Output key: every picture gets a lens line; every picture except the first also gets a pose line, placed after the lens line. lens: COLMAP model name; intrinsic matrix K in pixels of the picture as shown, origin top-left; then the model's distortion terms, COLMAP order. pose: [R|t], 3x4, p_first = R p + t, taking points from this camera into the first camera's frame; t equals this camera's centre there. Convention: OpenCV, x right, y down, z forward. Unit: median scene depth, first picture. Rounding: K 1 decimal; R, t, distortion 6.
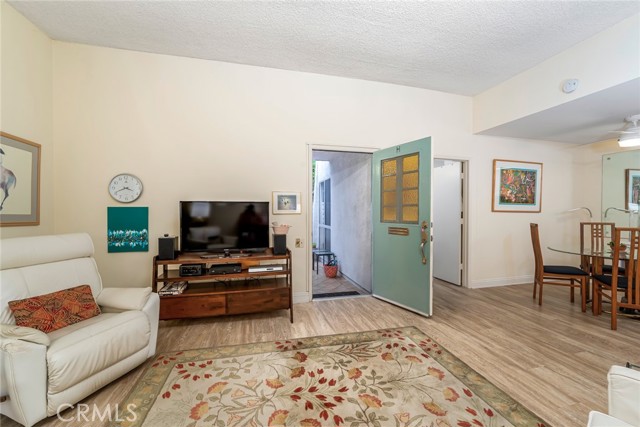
lens RADIAL K [[258.7, 0, 320.0], [0, 258.7, 213.5], [0, 0, 1]] dist [-0.009163, 0.000166]
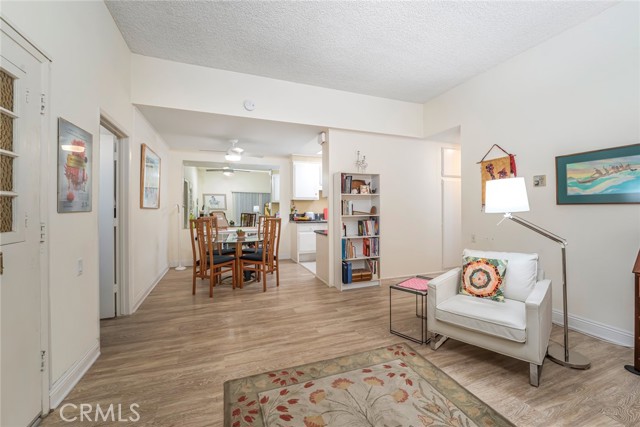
lens RADIAL K [[266.0, 0, 322.9], [0, 266.0, 206.4], [0, 0, 1]] dist [-0.009858, -0.000040]
pose [[-0.127490, 0.005313, 0.991826, -0.412953], [0.008703, 0.999953, -0.004238, -0.009734], [-0.991802, 0.008091, -0.127530, 1.007910]]
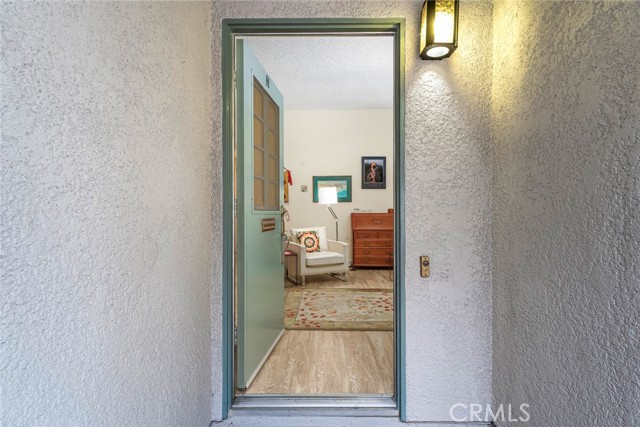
lens RADIAL K [[311.1, 0, 320.0], [0, 311.1, 213.5], [0, 0, 1]] dist [0.000064, 0.000023]
pose [[-0.967954, 0.002622, 0.251115, -0.060842], [0.005059, 0.999946, 0.009061, 0.058980], [-0.251078, 0.010042, -0.967915, 2.346798]]
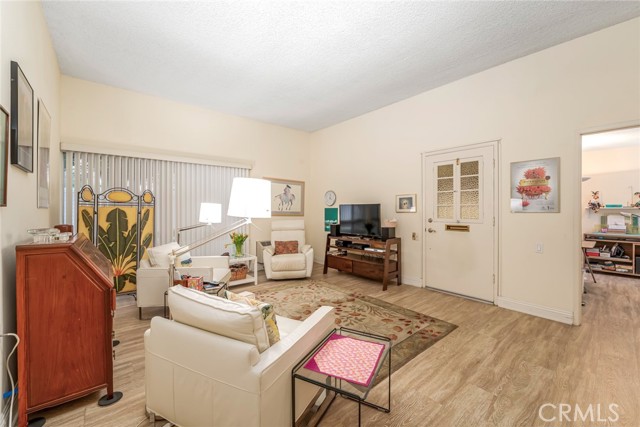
lens RADIAL K [[257.8, 0, 317.3], [0, 257.8, 210.2], [0, 0, 1]] dist [-0.010774, 0.000113]
pose [[0.437792, 0.001211, -0.899075, 1.226364], [-0.004786, 0.999988, -0.000983, -0.009389], [0.899063, 0.004733, 0.437793, 0.089929]]
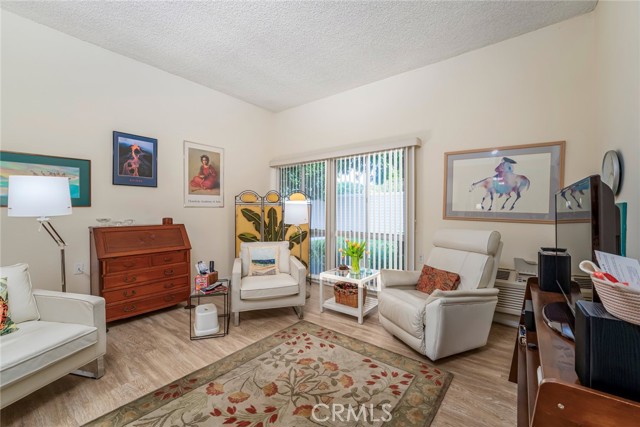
lens RADIAL K [[259.6, 0, 323.0], [0, 259.6, 211.4], [0, 0, 1]] dist [-0.011443, -0.000059]
pose [[-0.779836, 0.003954, -0.625971, 0.250115], [-0.005135, 0.999906, 0.012714, -0.013594], [0.625962, 0.013129, -0.779743, 1.361783]]
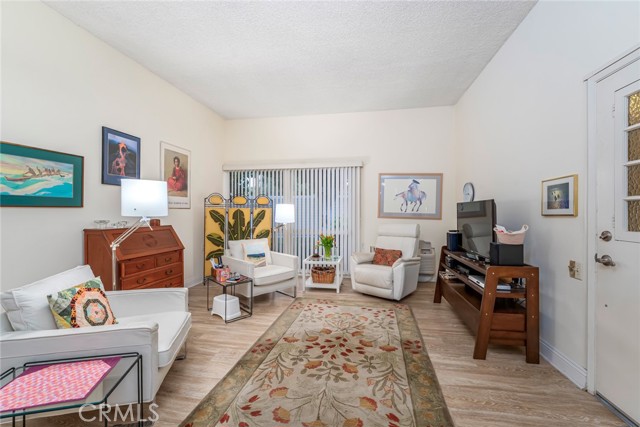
lens RADIAL K [[259.6, 0, 323.0], [0, 259.6, 211.4], [0, 0, 1]] dist [-0.011443, -0.000059]
pose [[-0.406928, -0.002360, -0.913457, 0.957299], [-0.008562, 0.999963, 0.001231, -0.007689], [0.913420, 0.008322, -0.406933, 1.121333]]
